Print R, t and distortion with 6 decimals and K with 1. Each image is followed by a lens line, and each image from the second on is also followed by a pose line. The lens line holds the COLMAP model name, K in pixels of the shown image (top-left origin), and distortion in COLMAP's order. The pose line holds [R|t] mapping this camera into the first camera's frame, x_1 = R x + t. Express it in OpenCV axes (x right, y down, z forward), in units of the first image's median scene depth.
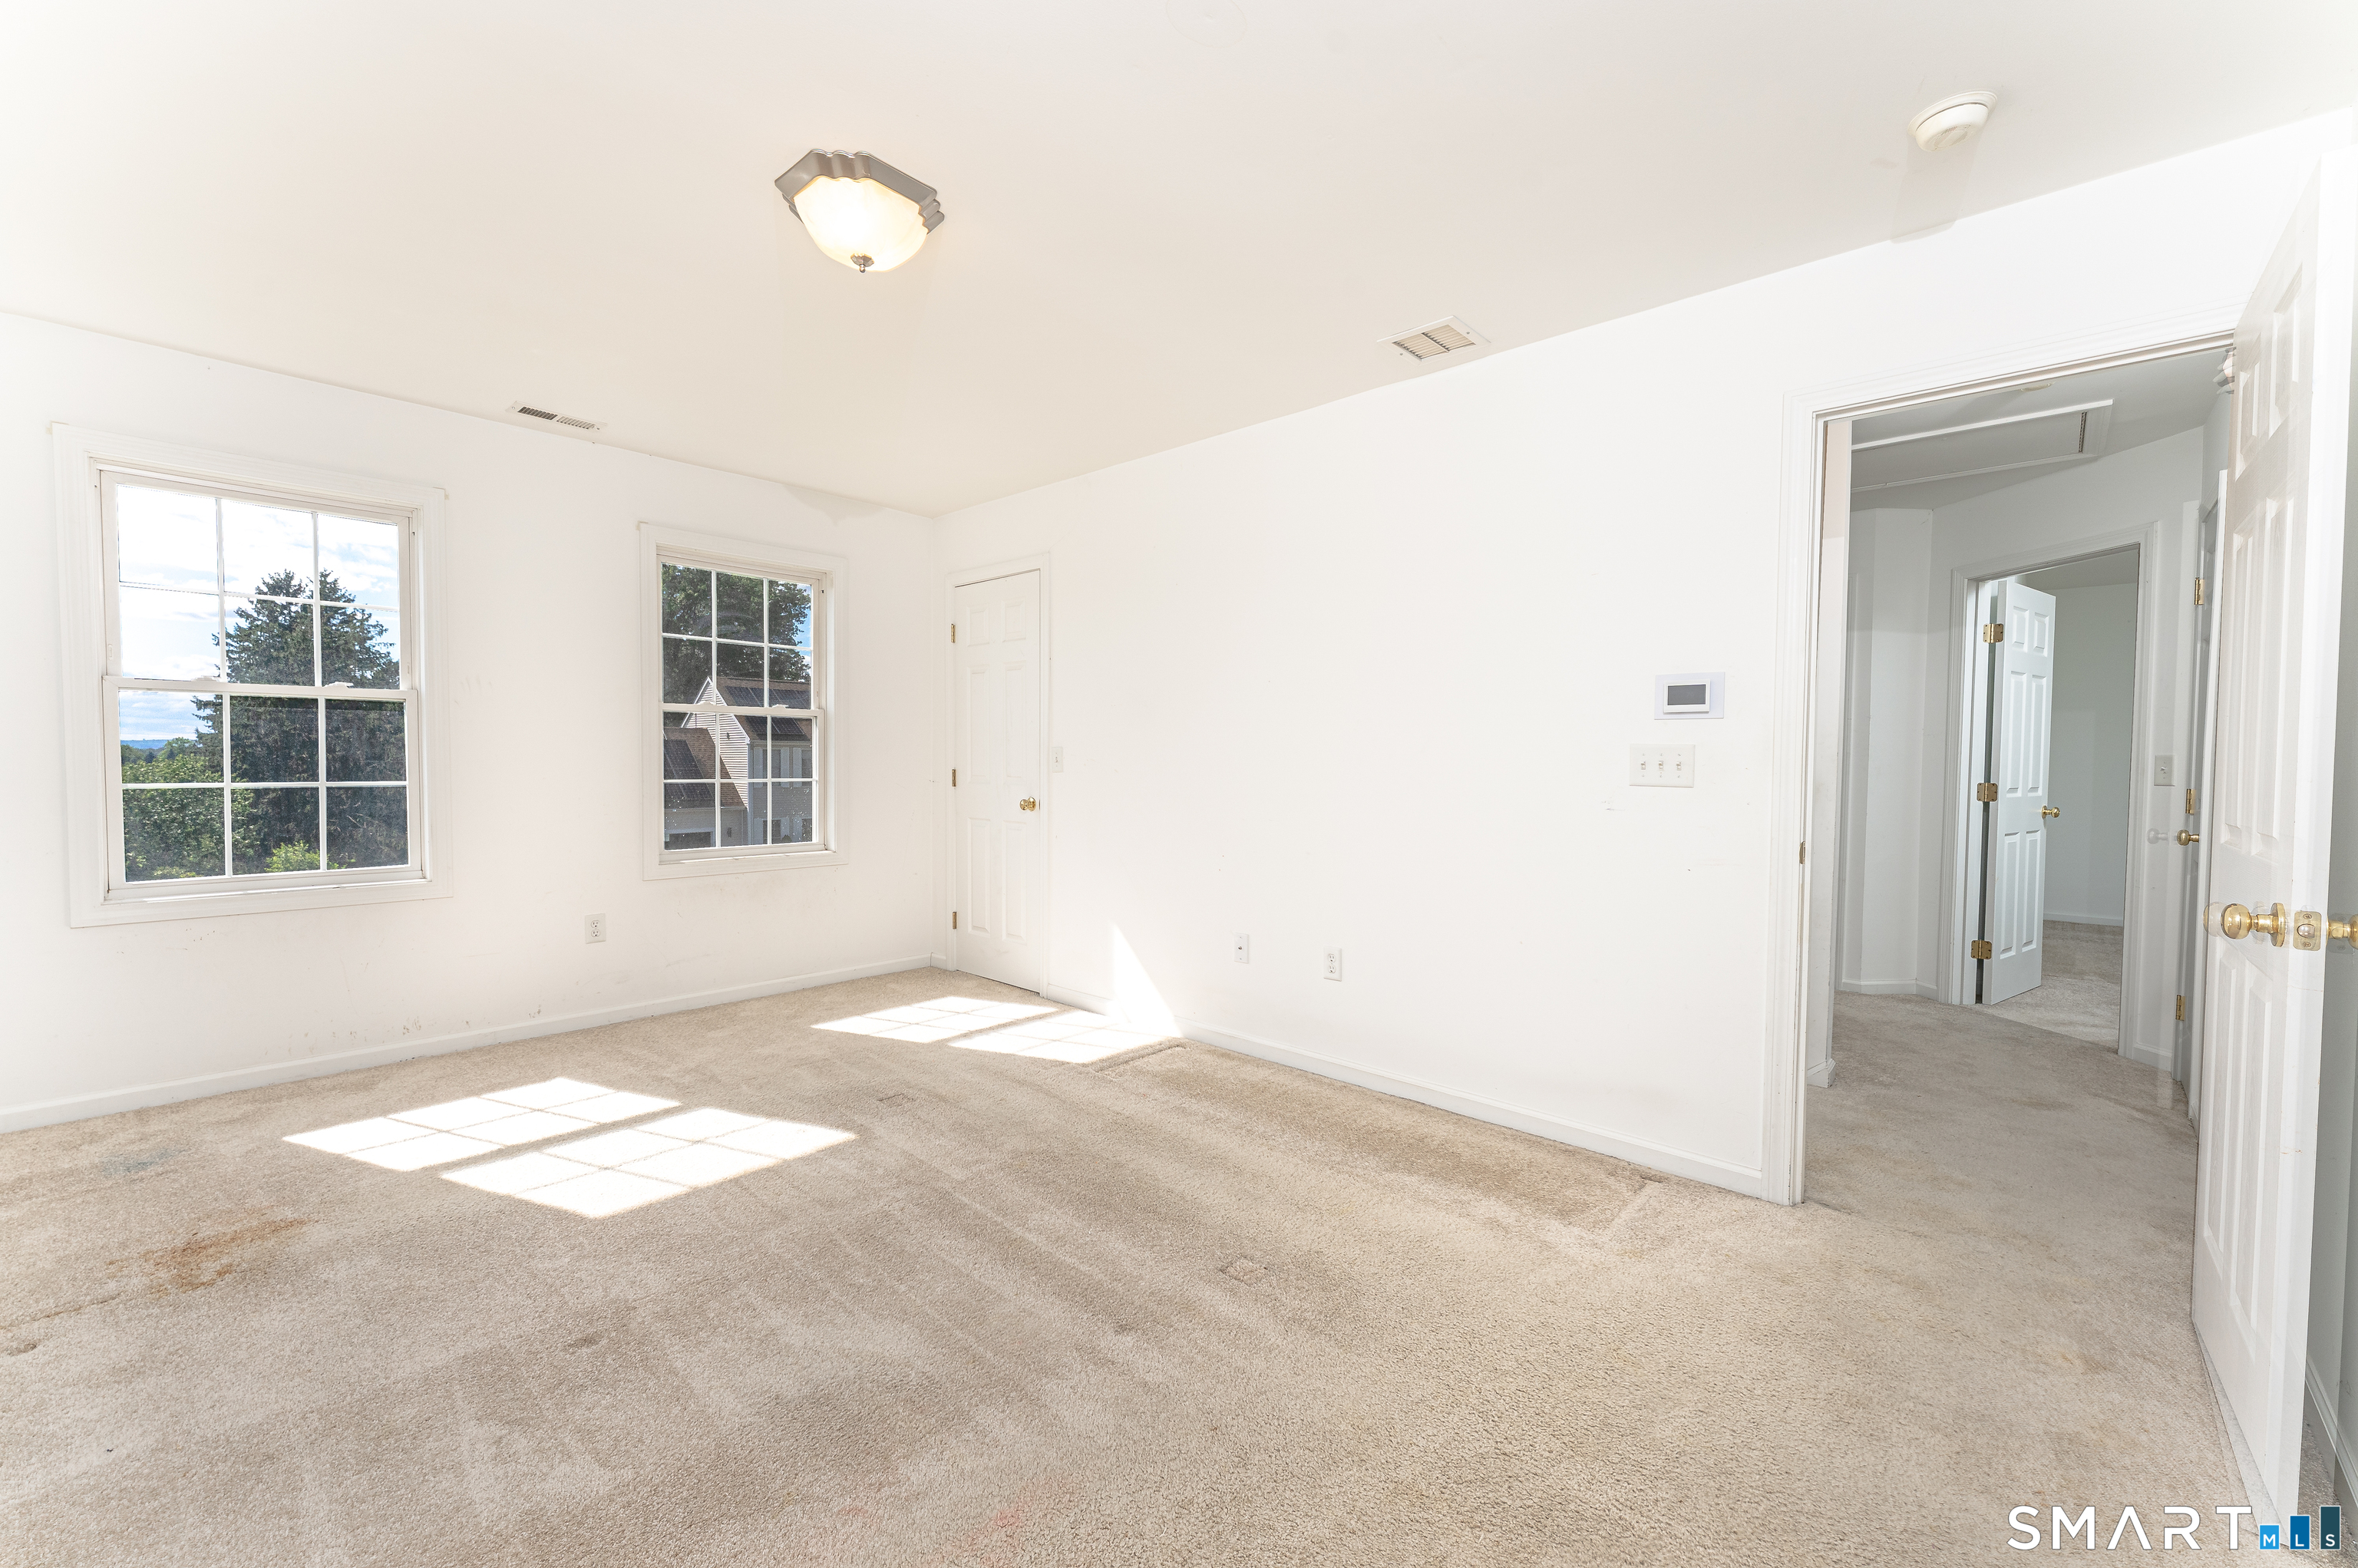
lens RADIAL K [[945.3, 0, 1167.9], [0, 945.3, 799.5], [0, 0, 1]] dist [-0.000283, 0.000042]
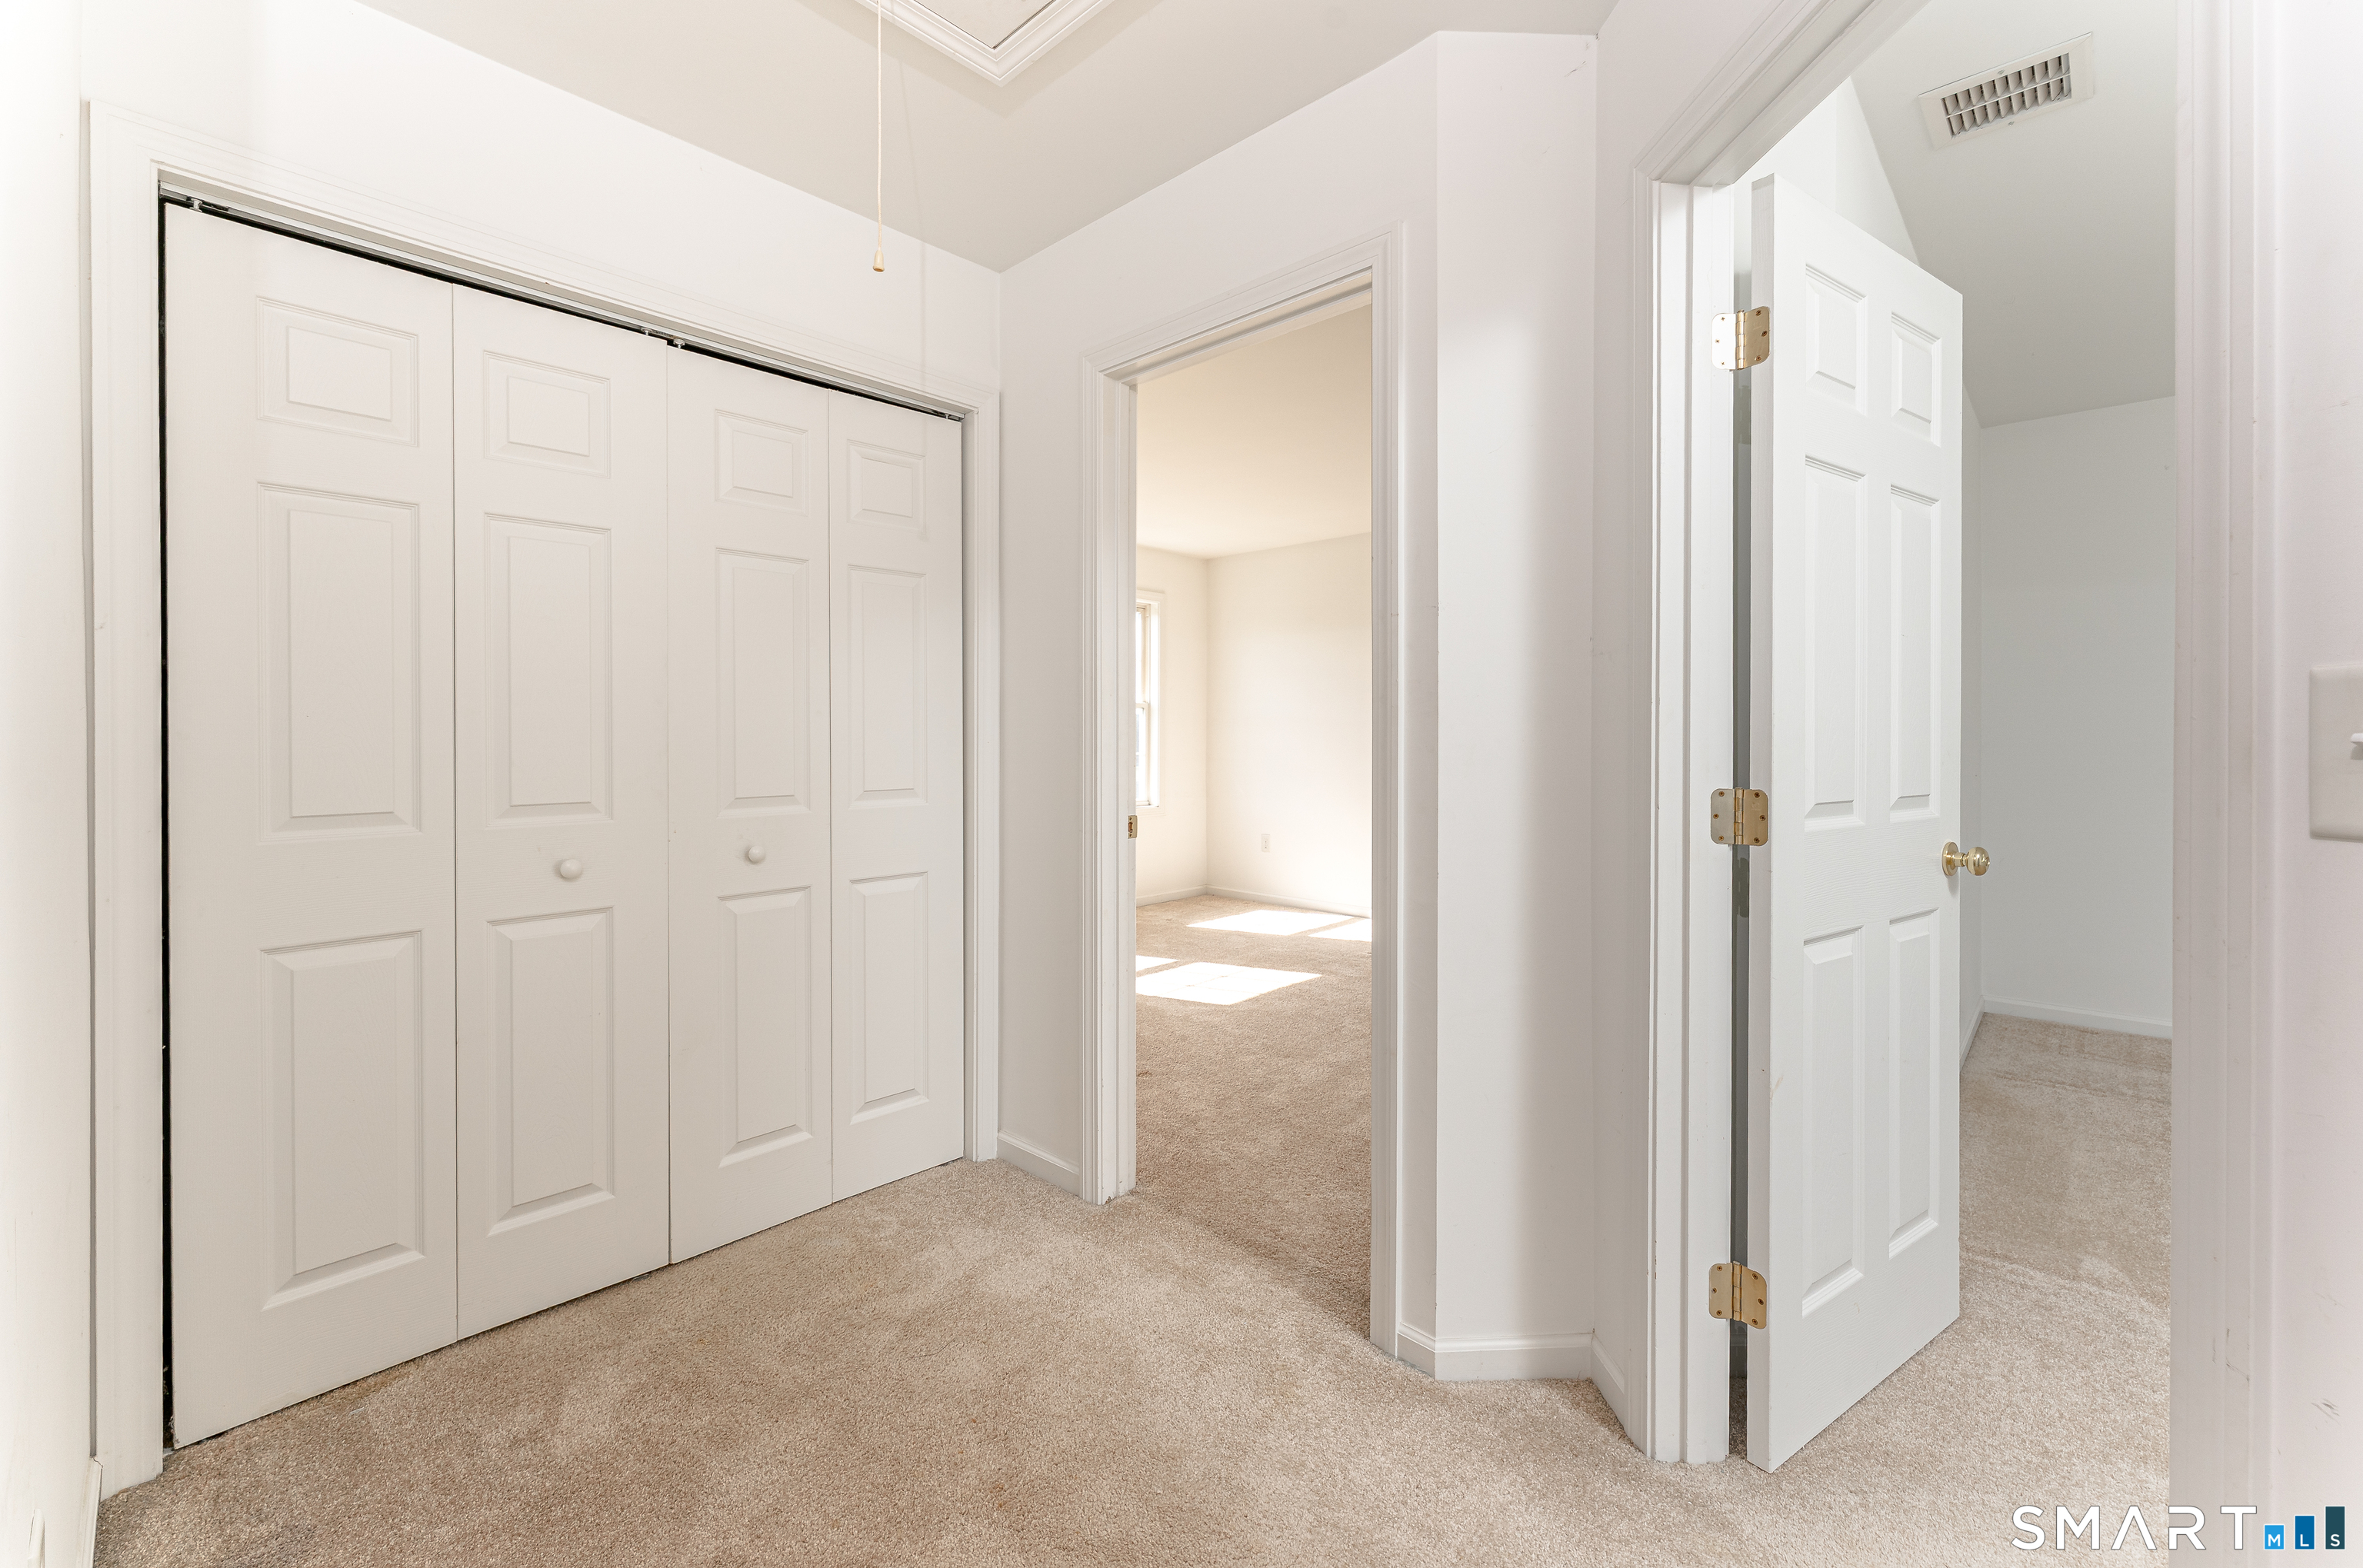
lens RADIAL K [[947.2, 0, 1184.4], [0, 947.2, 738.2], [0, 0, 1]] dist [-0.000283, 0.000042]
pose [[0.999864, -0.001396, -0.016427, 0.669079], [0.000827, 0.999402, -0.034566, -0.023633], [0.016465, 0.034548, 0.999267, 0.656158]]
